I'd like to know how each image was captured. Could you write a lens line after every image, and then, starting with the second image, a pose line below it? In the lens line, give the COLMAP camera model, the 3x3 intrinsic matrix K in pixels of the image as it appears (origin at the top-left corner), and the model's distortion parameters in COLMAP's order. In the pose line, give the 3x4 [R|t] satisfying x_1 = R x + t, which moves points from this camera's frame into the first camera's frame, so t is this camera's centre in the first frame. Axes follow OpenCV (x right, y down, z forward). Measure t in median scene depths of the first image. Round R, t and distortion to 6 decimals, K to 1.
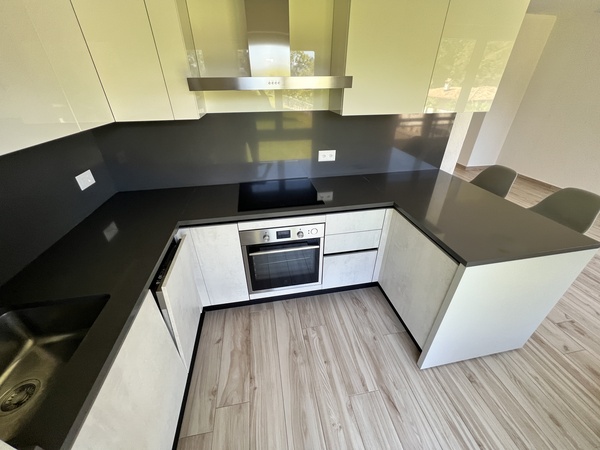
lens RADIAL K [[240.1, 0, 301.3], [0, 240.1, 225.9], [0, 0, 1]] dist [-0.004331, 0.000980]
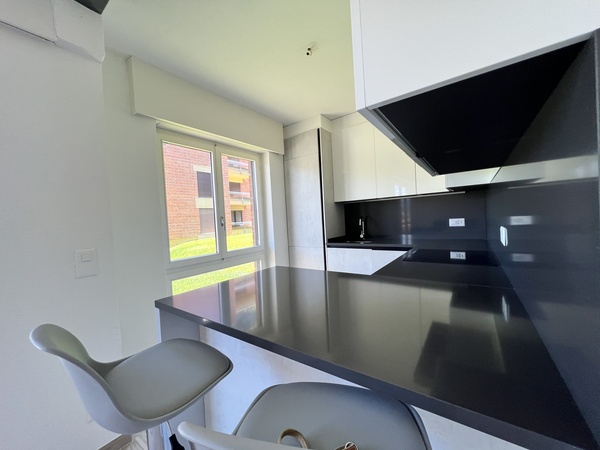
lens RADIAL K [[240.1, 0, 299.1], [0, 240.1, 227.0], [0, 0, 1]] dist [-0.004331, 0.000980]
pose [[-0.727137, 0.060522, -0.683820, 1.009673], [-0.314294, 0.856231, 0.409984, -0.446711], [0.610321, 0.513035, -0.603575, 1.164916]]
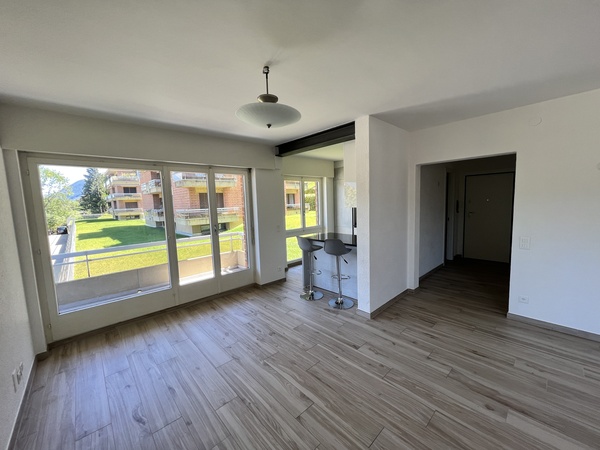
lens RADIAL K [[240.1, 0, 300.6], [0, 240.1, 225.2], [0, 0, 1]] dist [-0.004331, 0.000980]
pose [[-0.842347, 0.080853, -0.532837, 2.136069], [-0.254780, 0.811484, 0.525910, -1.291183], [0.474910, 0.578754, -0.662951, 2.189164]]
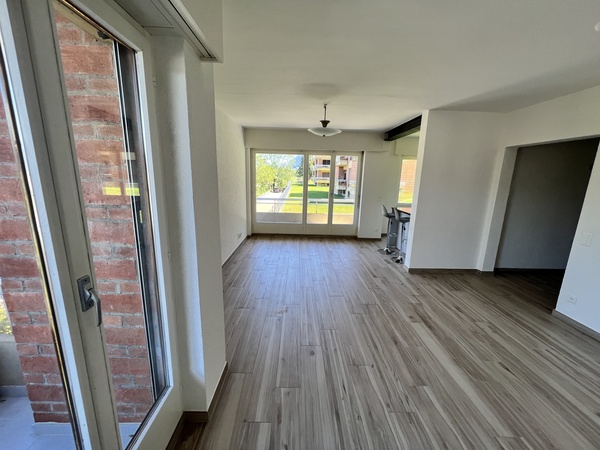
lens RADIAL K [[240.1, 0, 299.3], [0, 240.1, 225.4], [0, 0, 1]] dist [-0.004331, 0.000980]
pose [[-0.984747, -0.062484, 0.162385, 1.505256], [0.065925, 0.729711, 0.680571, -1.885004], [-0.161019, 0.680895, -0.714461, 3.155529]]
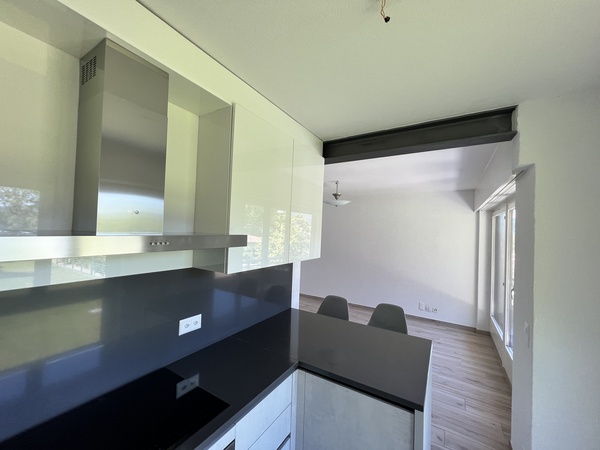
lens RADIAL K [[240.1, 0, 301.1], [0, 240.1, 224.0], [0, 0, 1]] dist [-0.004331, 0.000980]
pose [[0.670426, 0.044081, 0.740666, -0.245818], [0.352194, 0.859703, -0.369959, -0.186716], [-0.653061, 0.508888, 0.560842, 0.246180]]
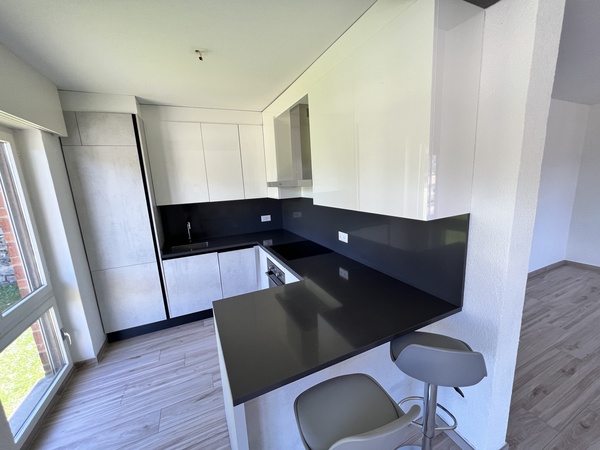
lens RADIAL K [[240.1, 0, 300.3], [0, 240.1, 224.5], [0, 0, 1]] dist [-0.004331, 0.000980]
pose [[0.242673, 0.164524, -0.956055, 1.295658], [-0.464923, 0.884689, 0.034233, -0.324387], [0.851444, 0.436184, 0.291181, 0.515847]]
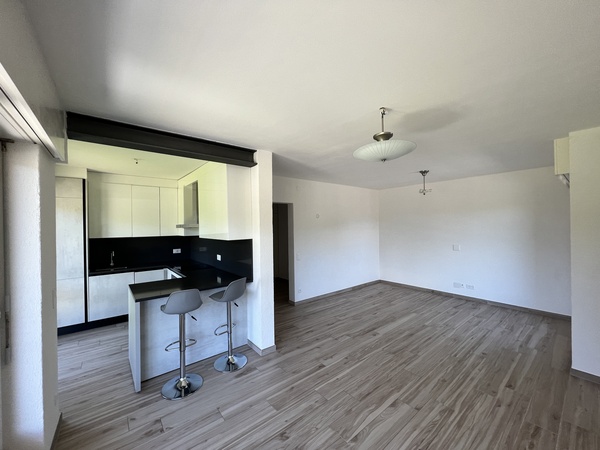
lens RADIAL K [[240.1, 0, 300.8], [0, 240.1, 224.2], [0, 0, 1]] dist [-0.004331, 0.000980]
pose [[0.482518, -0.012009, -0.875804, 2.445508], [-0.446265, 0.857018, -0.257618, -0.358531], [0.753673, 0.515146, 0.408168, 0.624952]]
